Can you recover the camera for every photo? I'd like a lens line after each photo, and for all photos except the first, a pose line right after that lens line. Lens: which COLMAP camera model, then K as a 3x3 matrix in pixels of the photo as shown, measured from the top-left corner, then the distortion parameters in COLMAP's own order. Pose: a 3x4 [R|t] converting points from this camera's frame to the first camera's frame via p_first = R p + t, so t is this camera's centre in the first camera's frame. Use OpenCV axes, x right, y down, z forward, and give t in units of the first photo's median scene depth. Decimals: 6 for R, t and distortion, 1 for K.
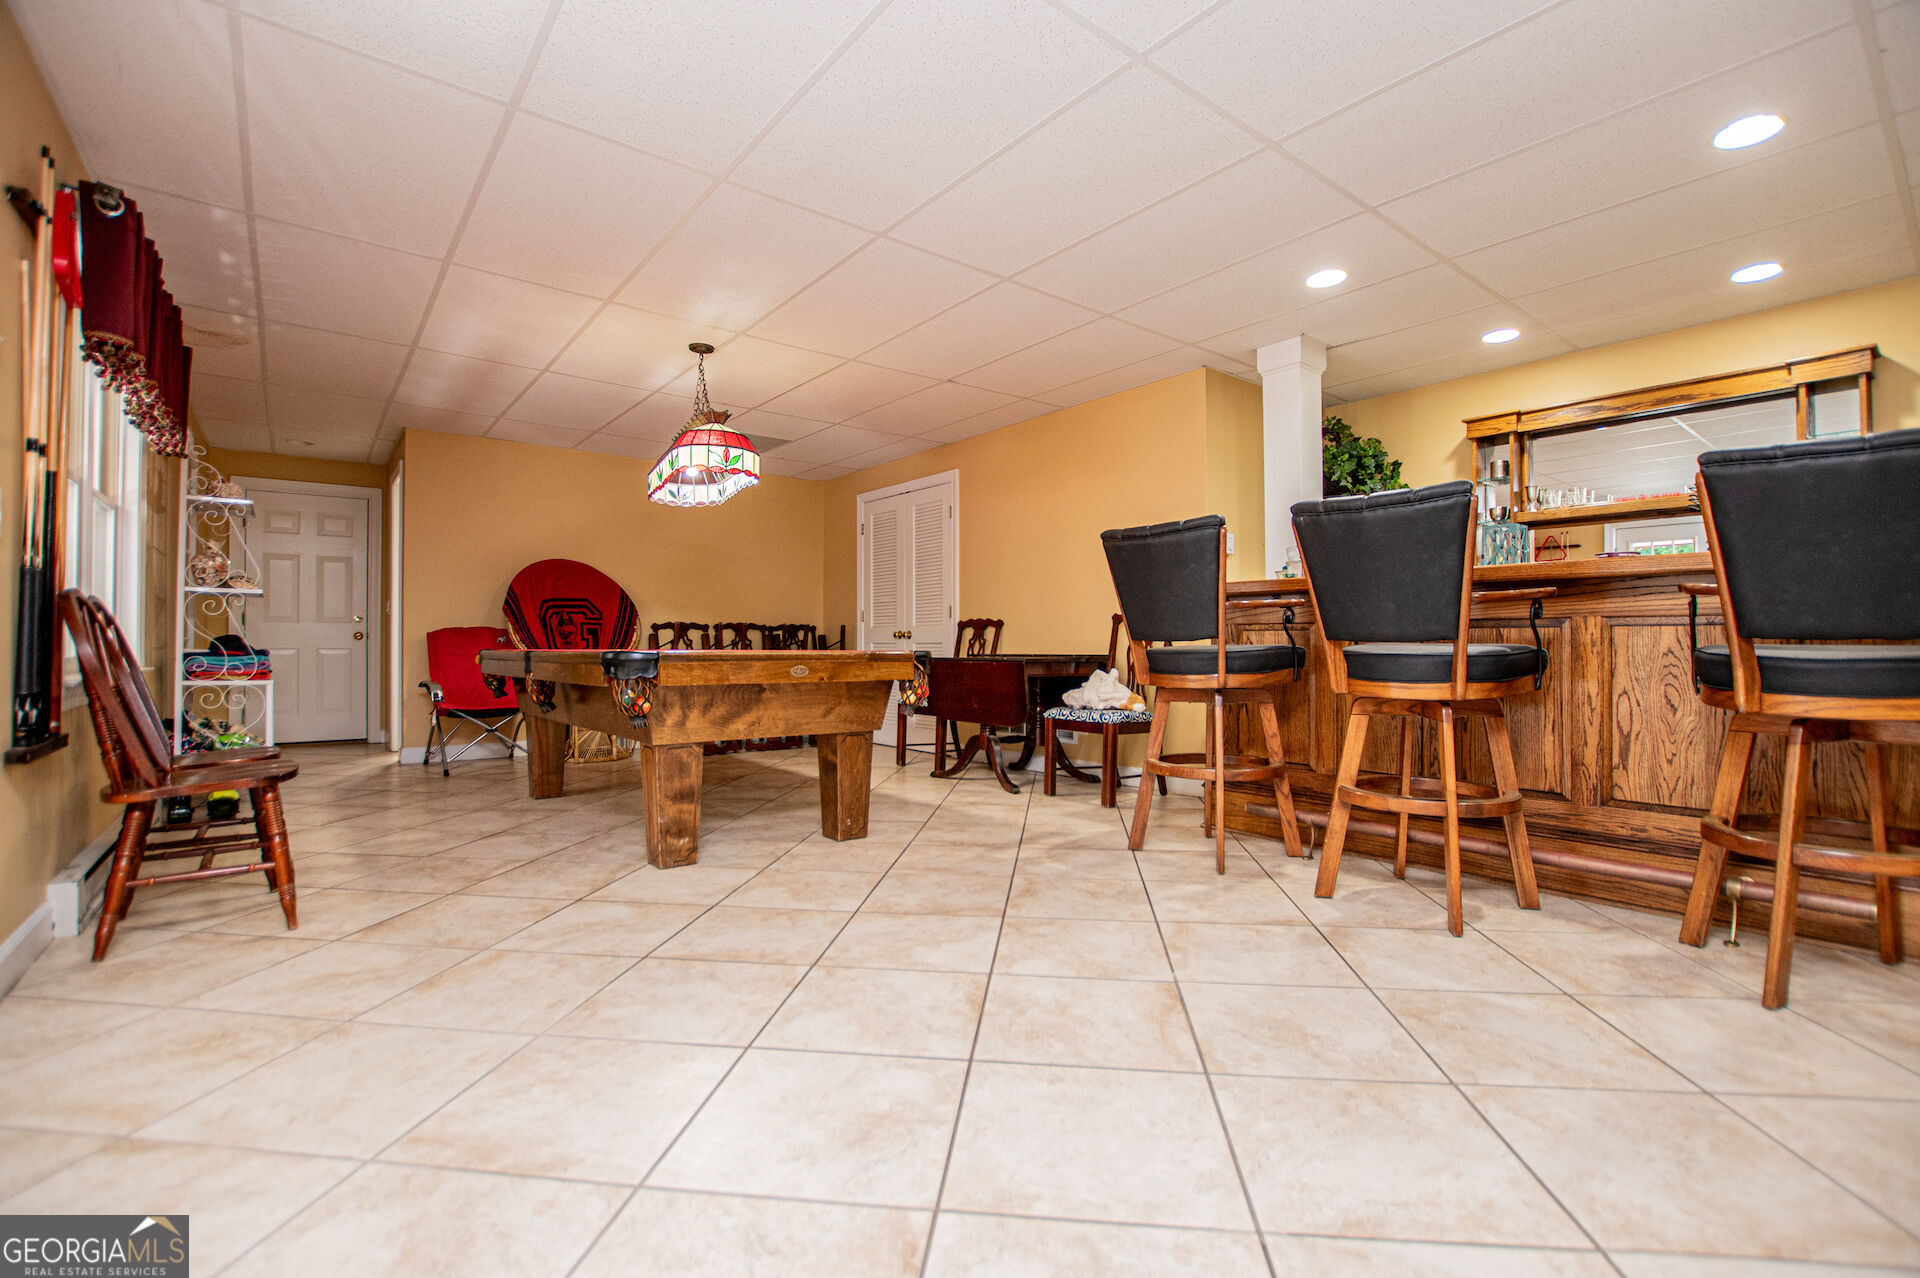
lens RADIAL K [[871.3, 0, 974.0], [0, 871.3, 637.1], [0, 0, 1]] dist [-0.021008, 0.000266]
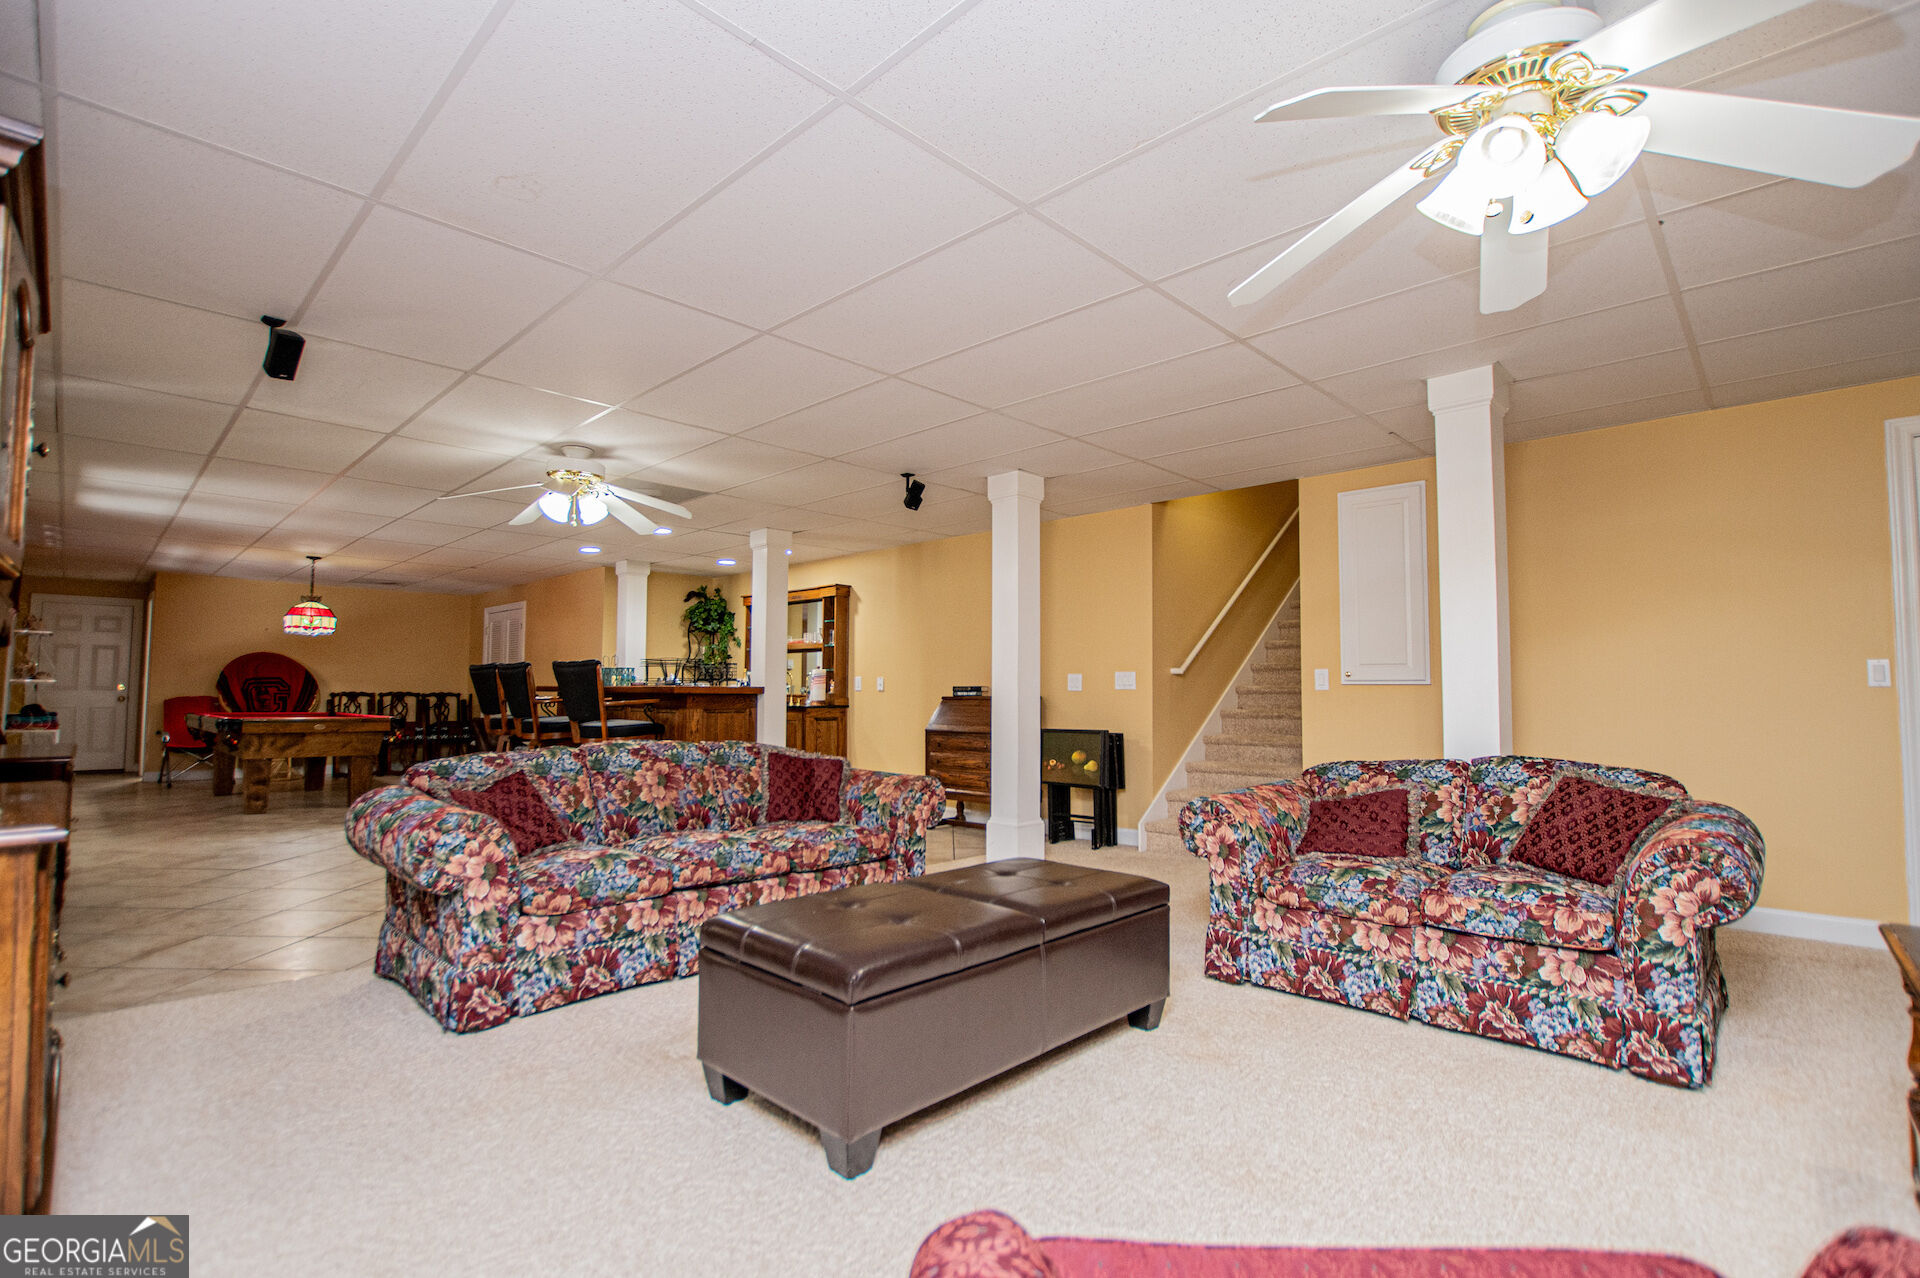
lens RADIAL K [[871.3, 0, 946.5], [0, 871.3, 639.3], [0, 0, 1]] dist [-0.021008, 0.000266]
pose [[0.991683, 0.013151, 0.128034, 0.549110], [-0.006279, 0.998525, -0.053934, -0.037301], [-0.128554, 0.052681, 0.990302, -0.699939]]
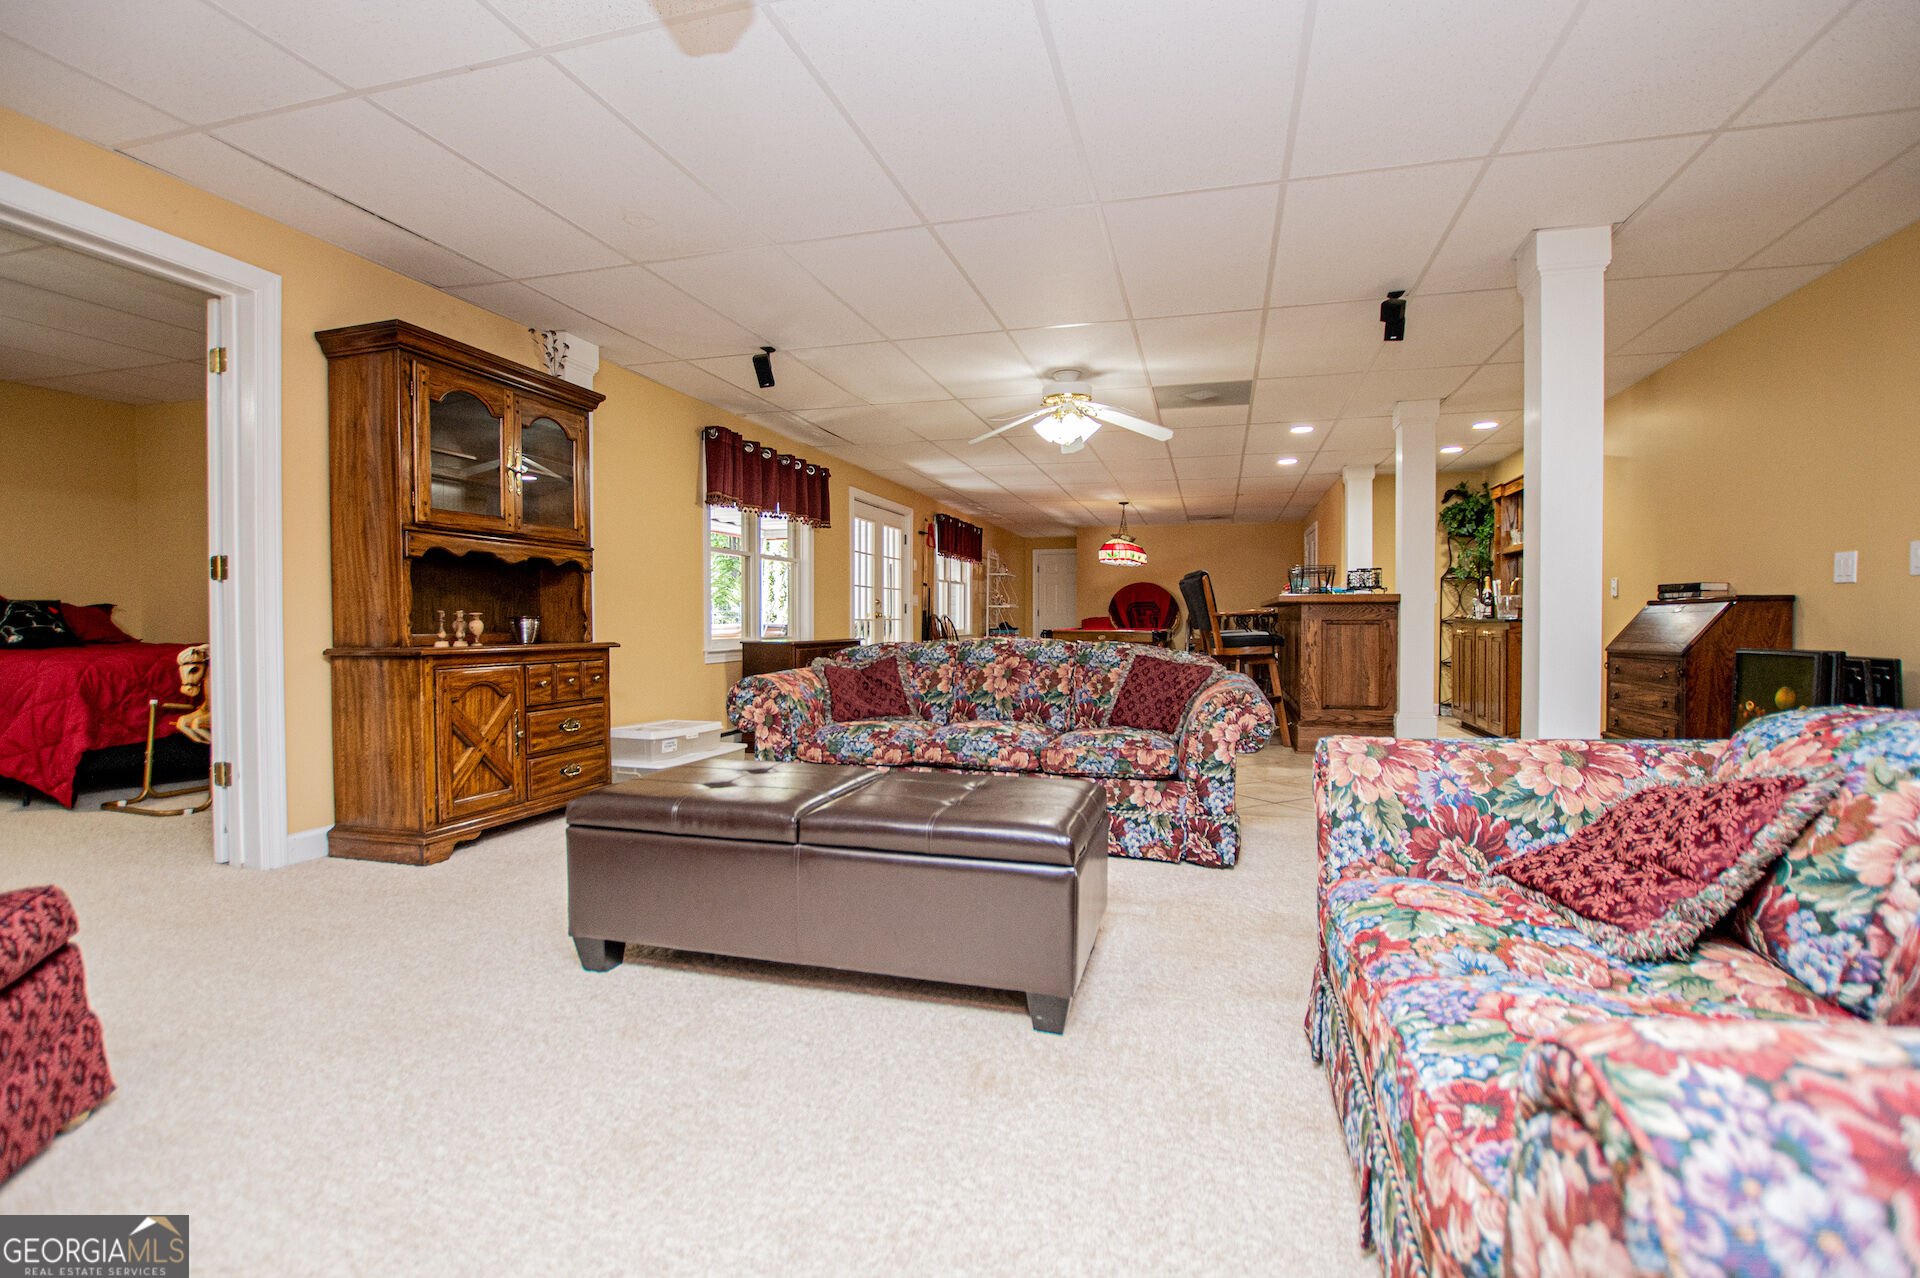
lens RADIAL K [[871.3, 0, 973.0], [0, 871.3, 626.0], [0, 0, 1]] dist [-0.021008, 0.000266]
pose [[0.603038, 0.006600, -0.797685, 0.877797], [0.005051, 0.999914, 0.012091, -0.017282], [0.797696, -0.011321, 0.602953, -0.512421]]
